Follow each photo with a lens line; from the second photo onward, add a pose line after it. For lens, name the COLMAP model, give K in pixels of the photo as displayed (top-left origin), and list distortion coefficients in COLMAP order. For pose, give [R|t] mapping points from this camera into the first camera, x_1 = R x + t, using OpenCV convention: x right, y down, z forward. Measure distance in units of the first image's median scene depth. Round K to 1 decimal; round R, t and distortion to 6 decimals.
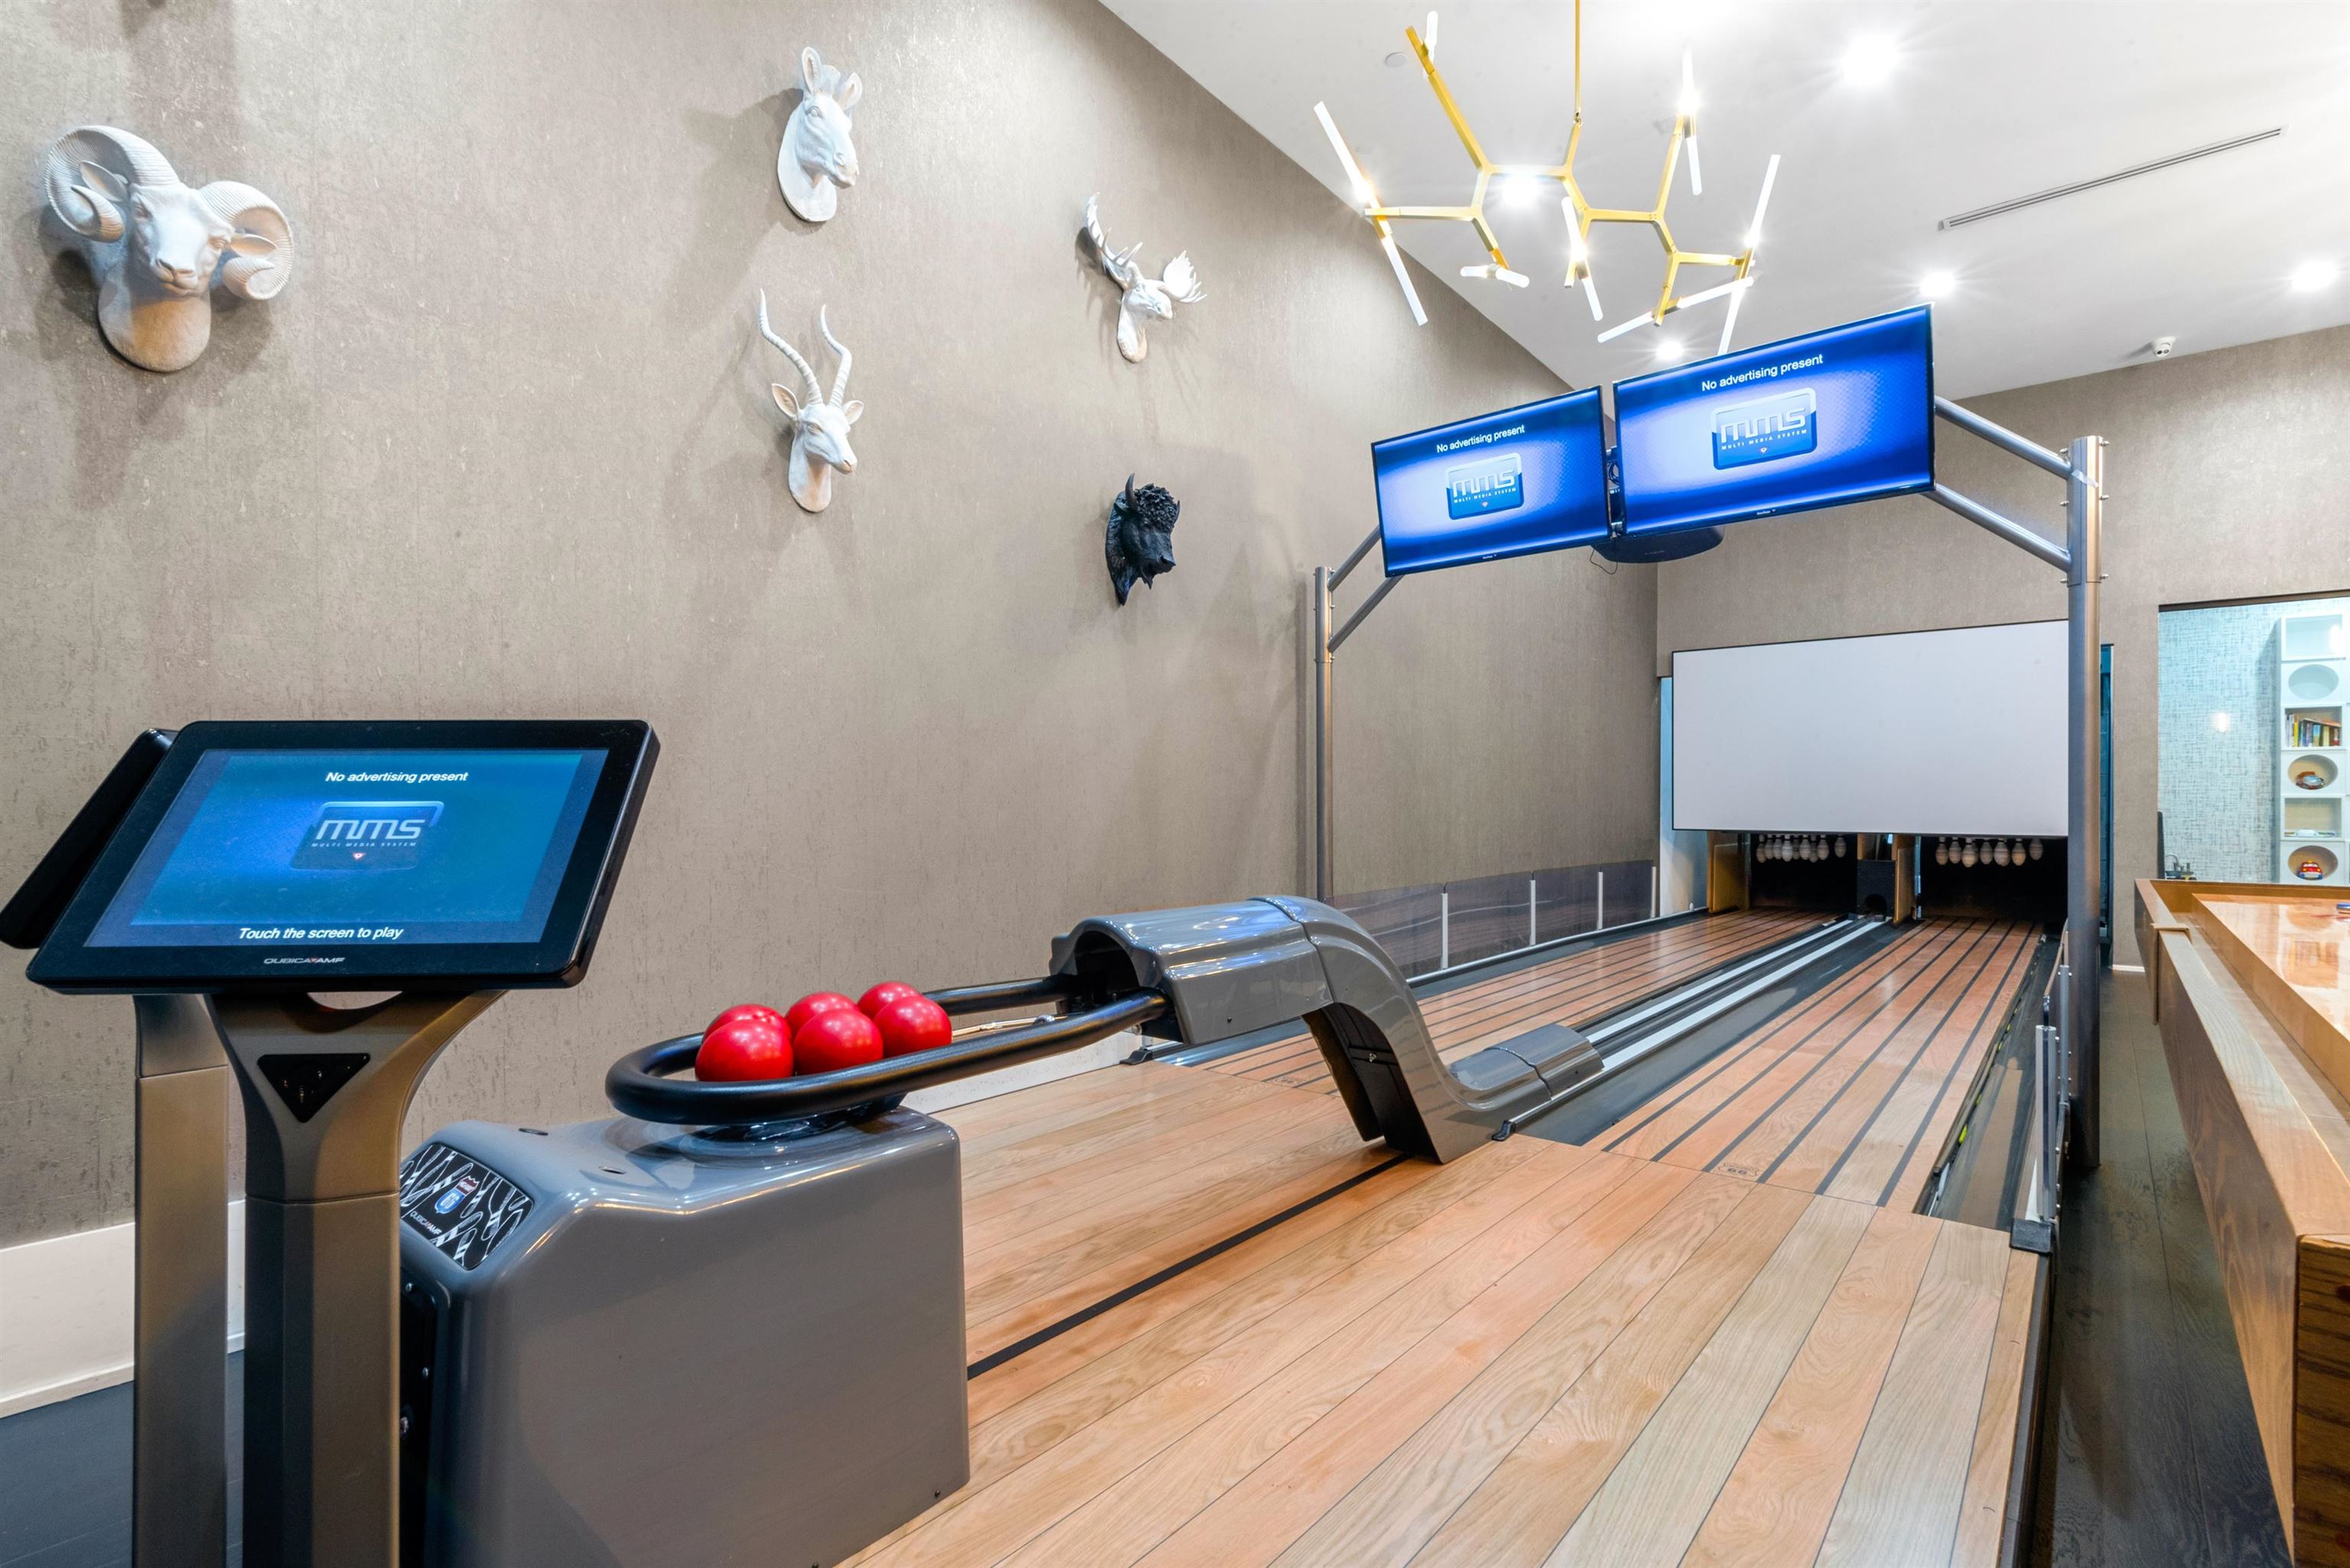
lens RADIAL K [[1092.3, 0, 1175.8], [0, 1092.3, 796.9], [0, 0, 1]] dist [0.039563, -0.025841]
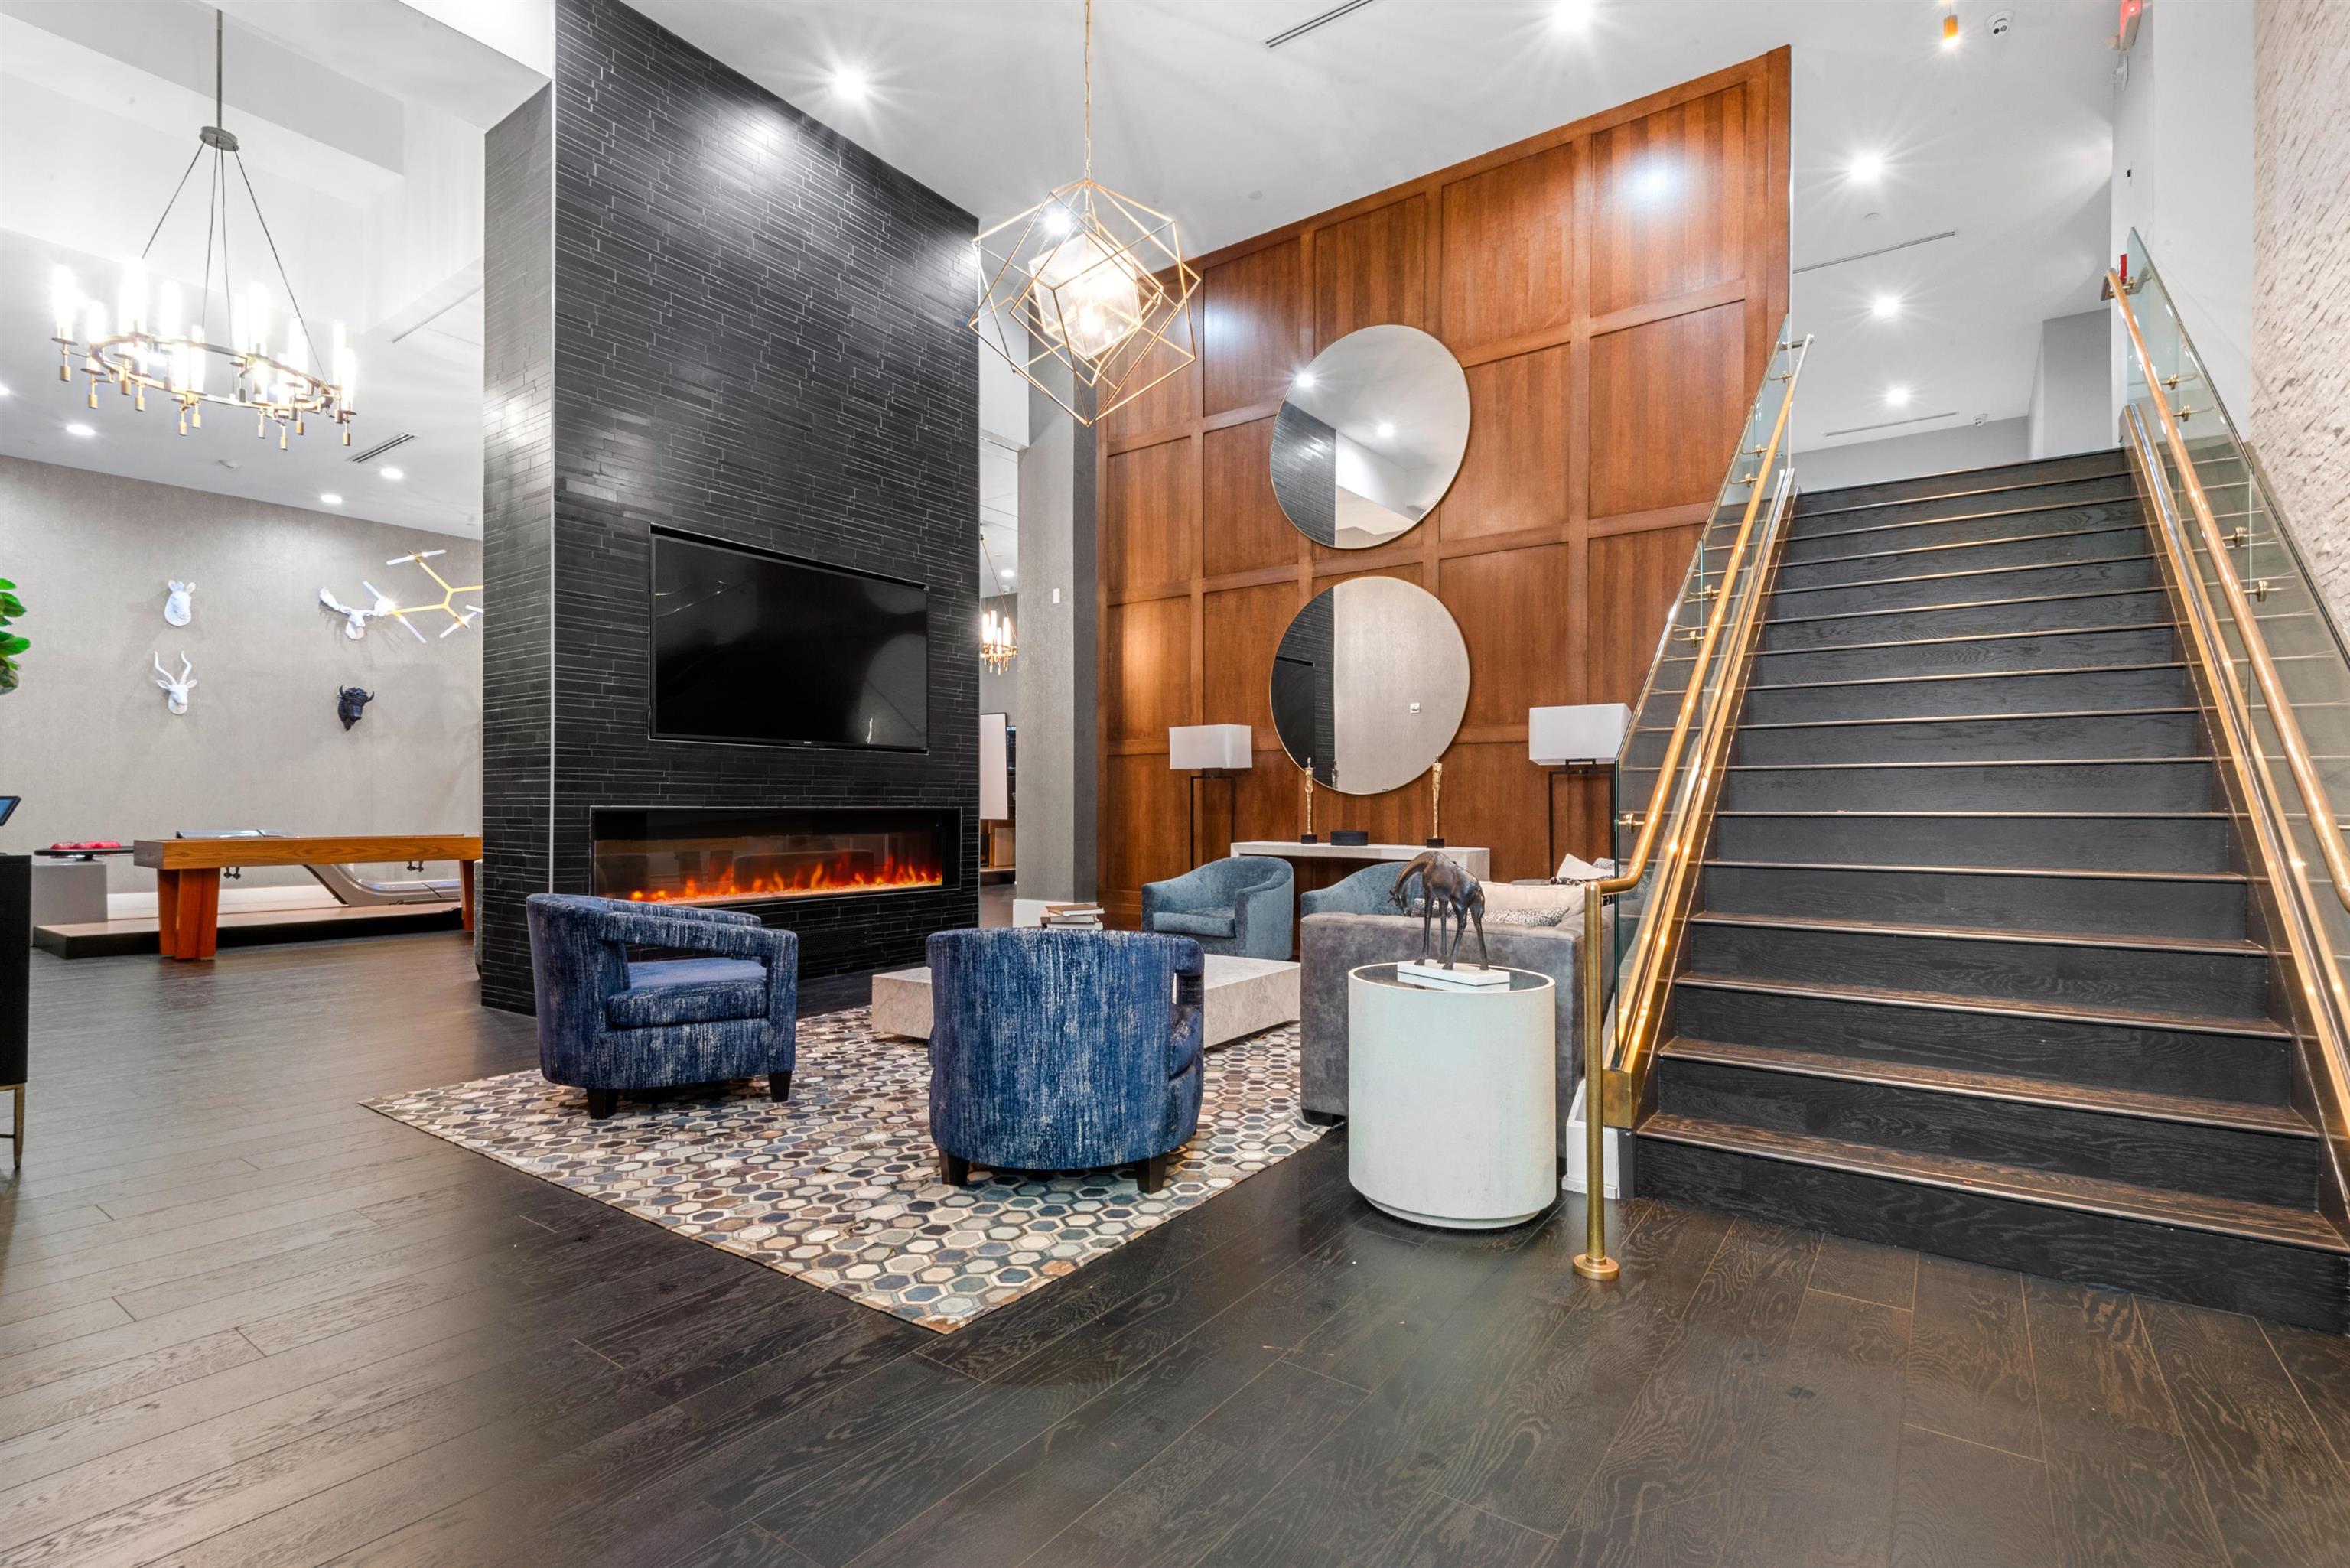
lens RADIAL K [[1092.3, 0, 1175.8], [0, 1092.3, 796.9], [0, 0, 1]] dist [0.039563, -0.025841]
pose [[0.996977, 0.000519, 0.077694, 1.810299], [-0.000604, 0.999999, 0.001071, -0.018545], [-0.077693, -0.001115, 0.996977, -1.916873]]
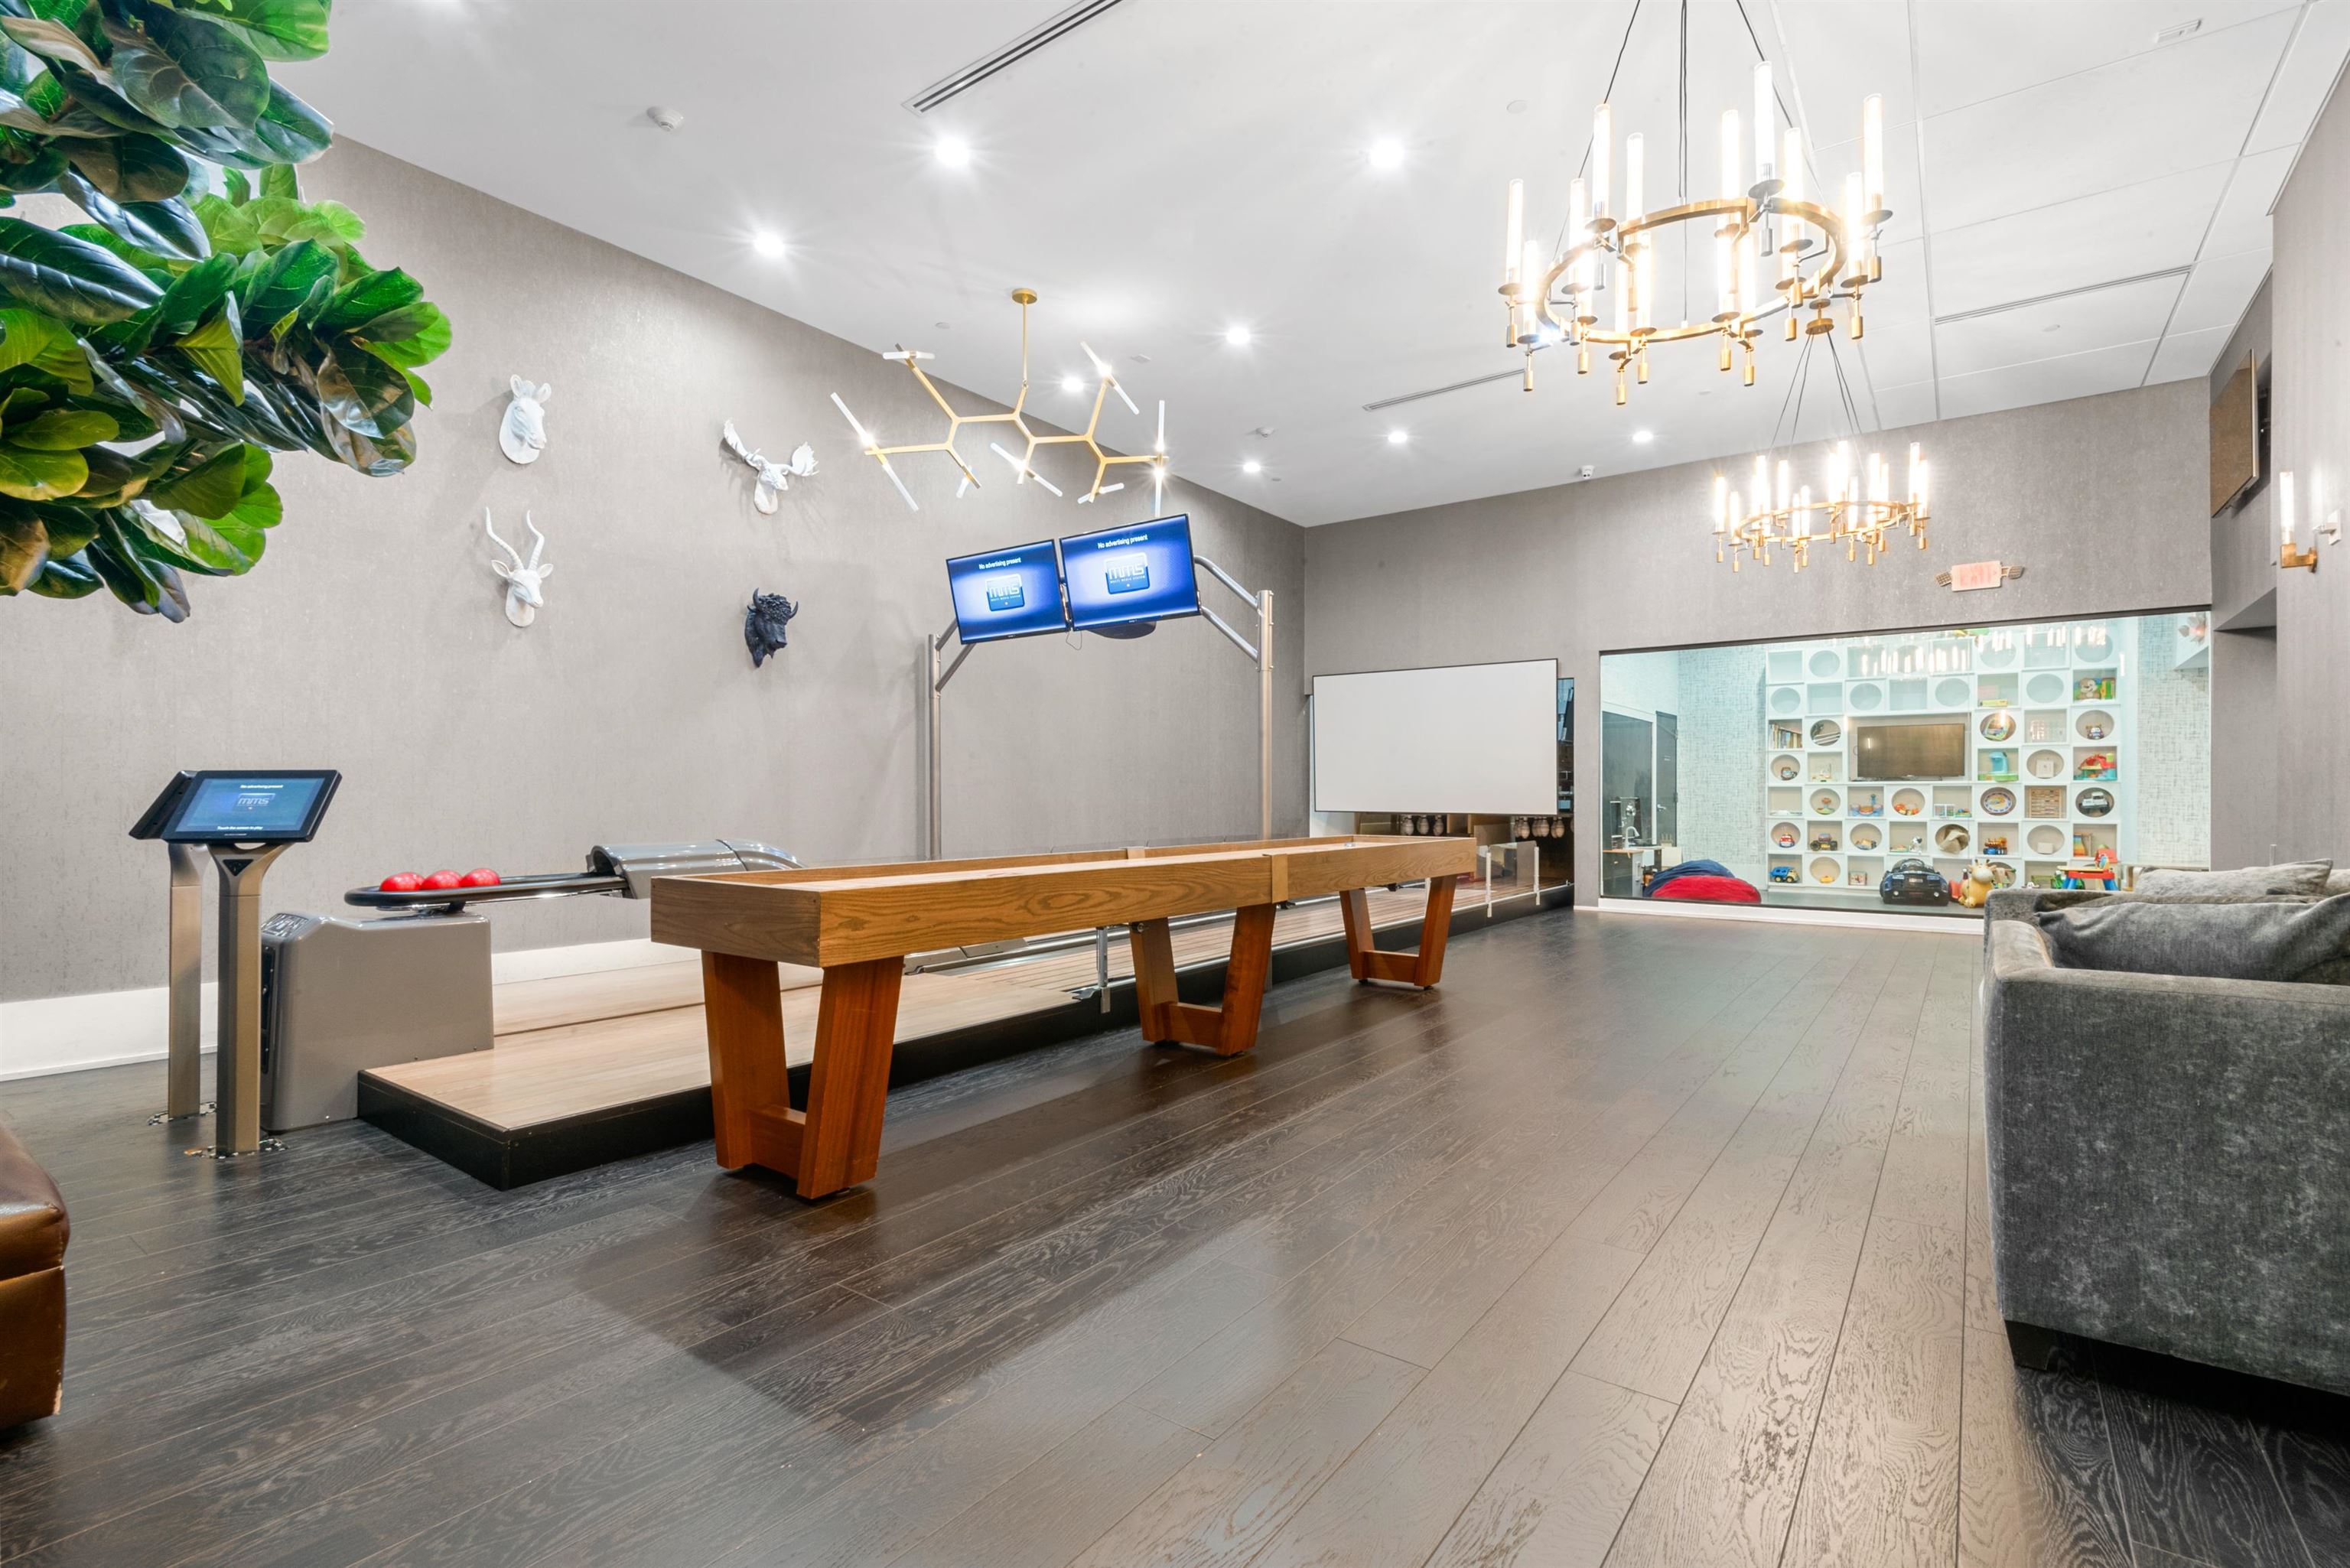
lens RADIAL K [[1081.3, 0, 1180.2], [0, 1081.3, 779.7], [0, 0, 1]] dist [0.039660, -0.027804]
pose [[0.997616, -0.000459, 0.069015, 0.464779], [0.000778, 0.999989, -0.004600, -0.004836], [-0.069012, 0.004643, 0.997605, -0.632748]]
